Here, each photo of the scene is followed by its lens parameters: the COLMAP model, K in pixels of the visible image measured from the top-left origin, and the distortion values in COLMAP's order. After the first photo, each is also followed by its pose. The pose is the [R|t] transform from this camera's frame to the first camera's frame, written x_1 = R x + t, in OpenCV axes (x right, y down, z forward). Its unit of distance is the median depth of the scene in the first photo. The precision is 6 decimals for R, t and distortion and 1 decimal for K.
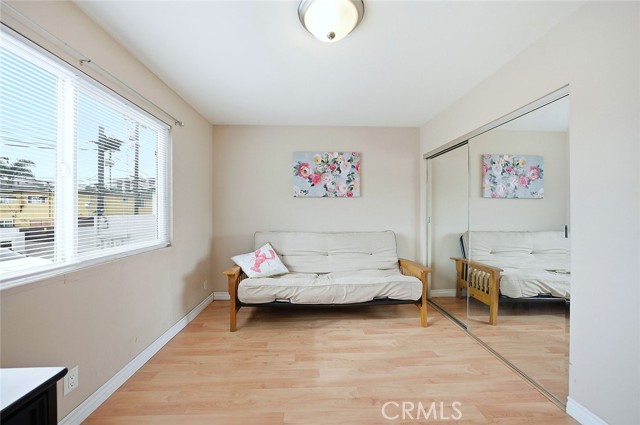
lens RADIAL K [[228.4, 0, 318.4], [0, 228.4, 206.8], [0, 0, 1]] dist [-0.011729, 0.000087]
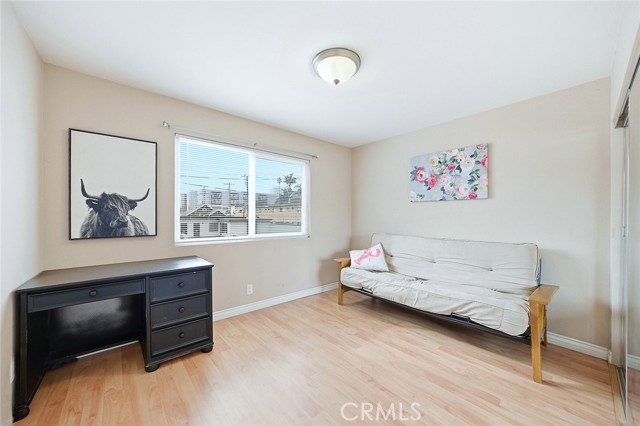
lens RADIAL K [[232.5, 0, 320.0], [0, 232.5, 213.0], [0, 0, 1]] dist [-0.000637, 0.000137]
pose [[0.639826, -0.003655, -0.768511, 0.536669], [0.004164, 0.999990, -0.001289, 0.007582], [0.768508, -0.002376, 0.639835, 0.028053]]
